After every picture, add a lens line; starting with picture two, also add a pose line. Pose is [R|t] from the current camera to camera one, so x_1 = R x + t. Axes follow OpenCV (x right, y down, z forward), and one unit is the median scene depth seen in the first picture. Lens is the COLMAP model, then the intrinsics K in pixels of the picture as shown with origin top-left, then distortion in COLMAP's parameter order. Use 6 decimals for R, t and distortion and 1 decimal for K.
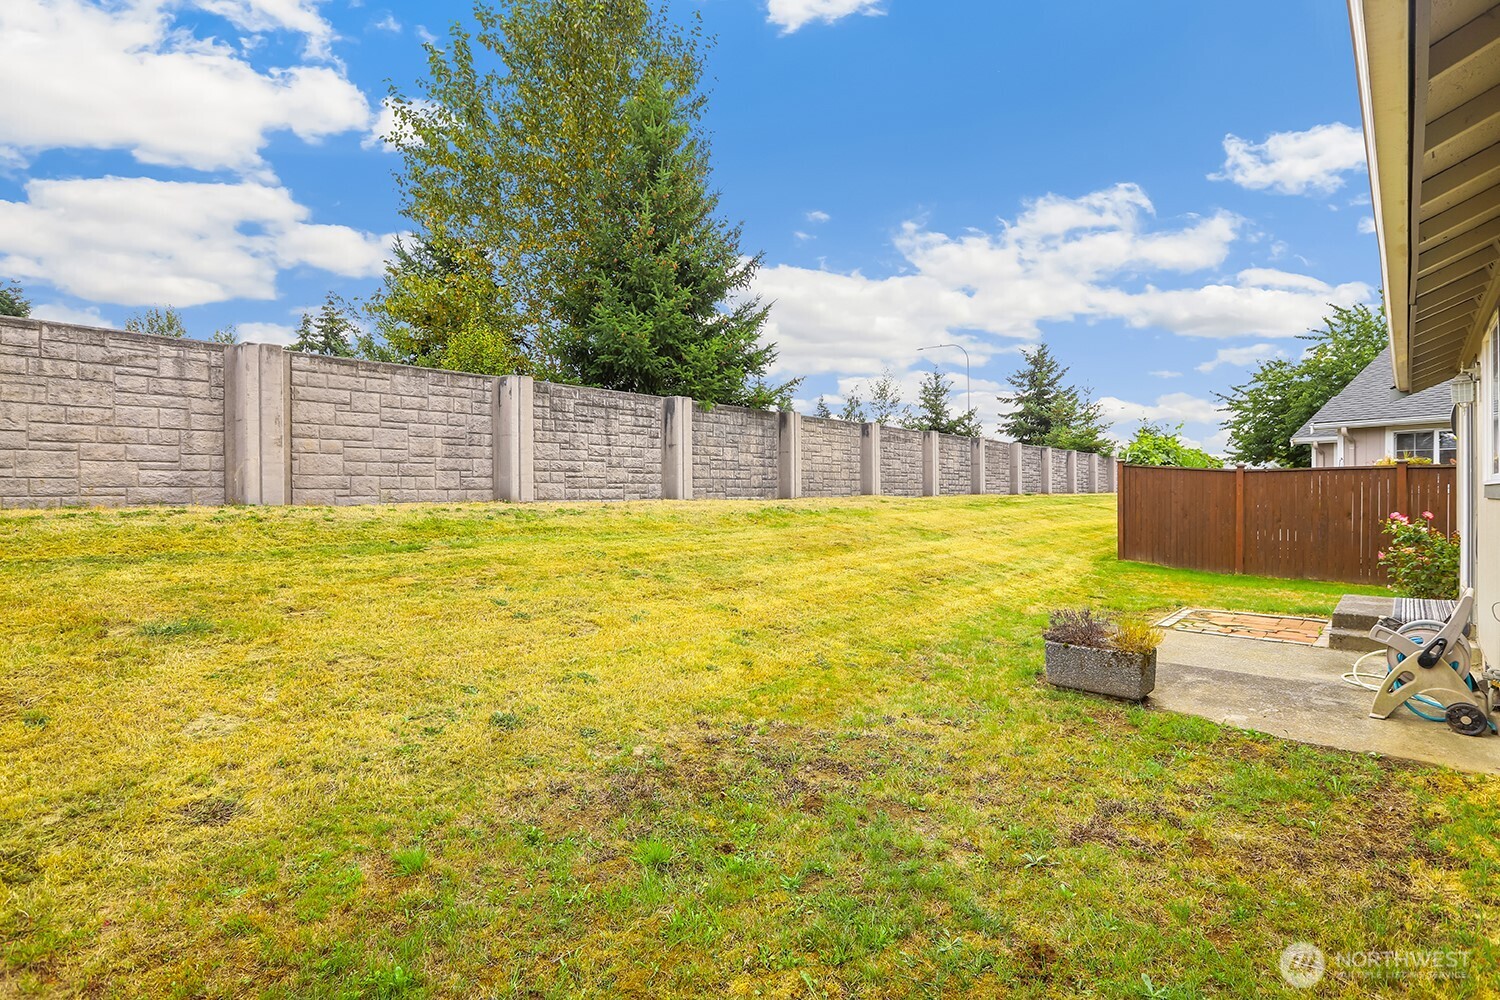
lens RADIAL K [[694.7, 0, 750.8], [0, 694.7, 496.6], [0, 0, 1]] dist [-0.035114, 0.005841]
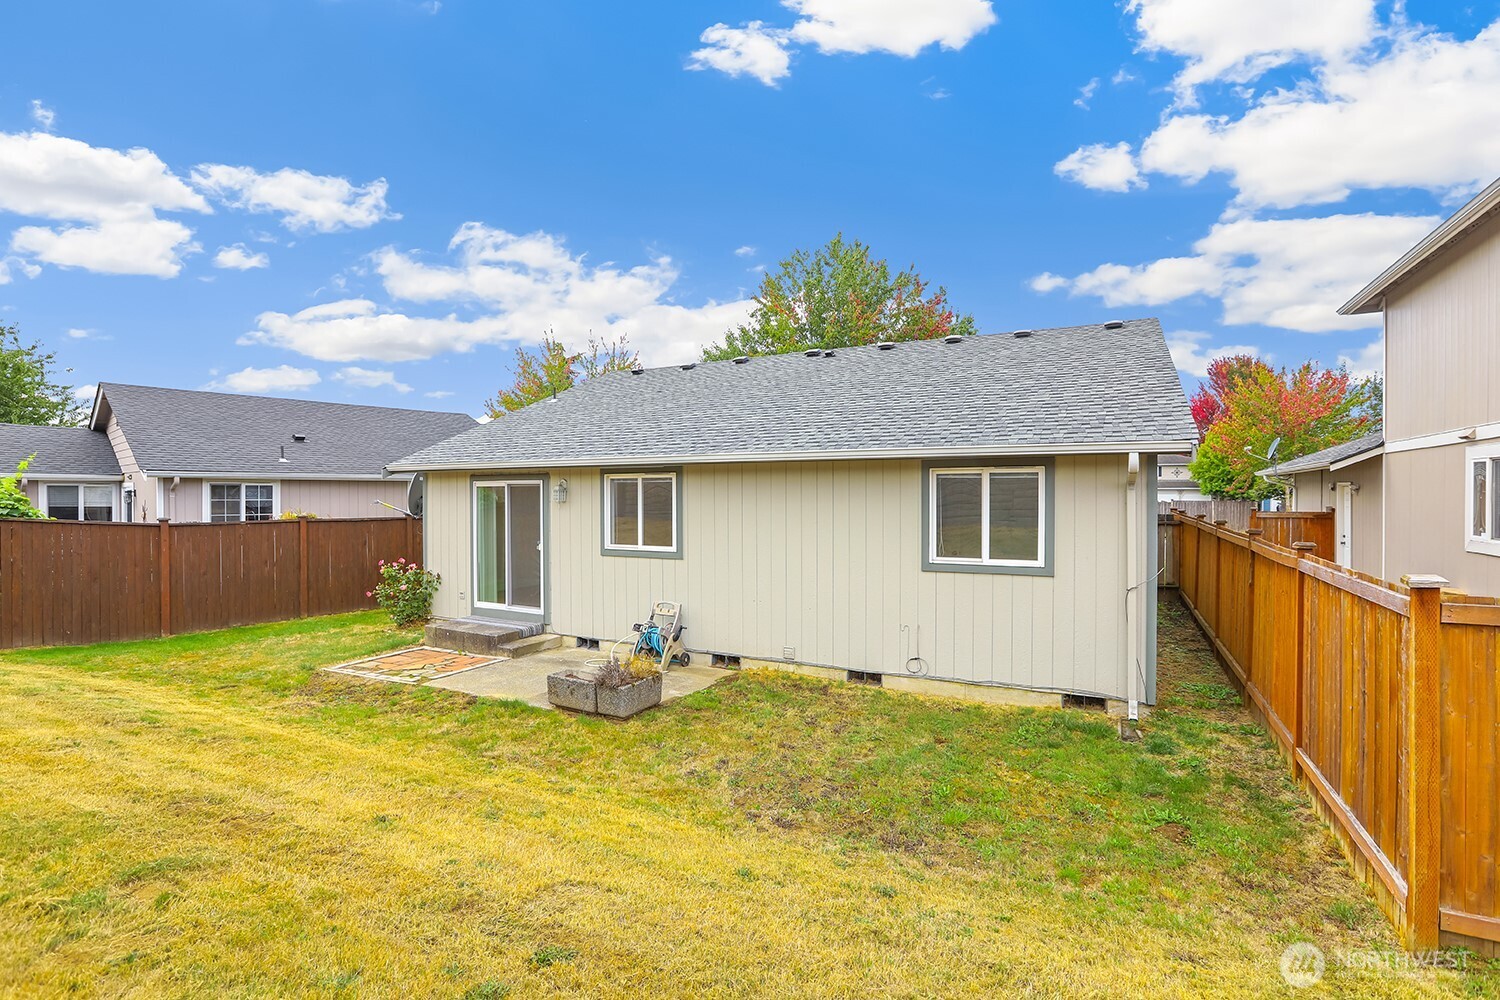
lens RADIAL K [[694.7, 0, 753.1], [0, 694.7, 496.4], [0, 0, 1]] dist [-0.035114, 0.005841]
pose [[-0.294602, -0.000862, 0.955620, -0.404231], [0.009273, 0.999950, 0.003760, -0.072249], [-0.955575, 0.009969, -0.294580, 0.490569]]
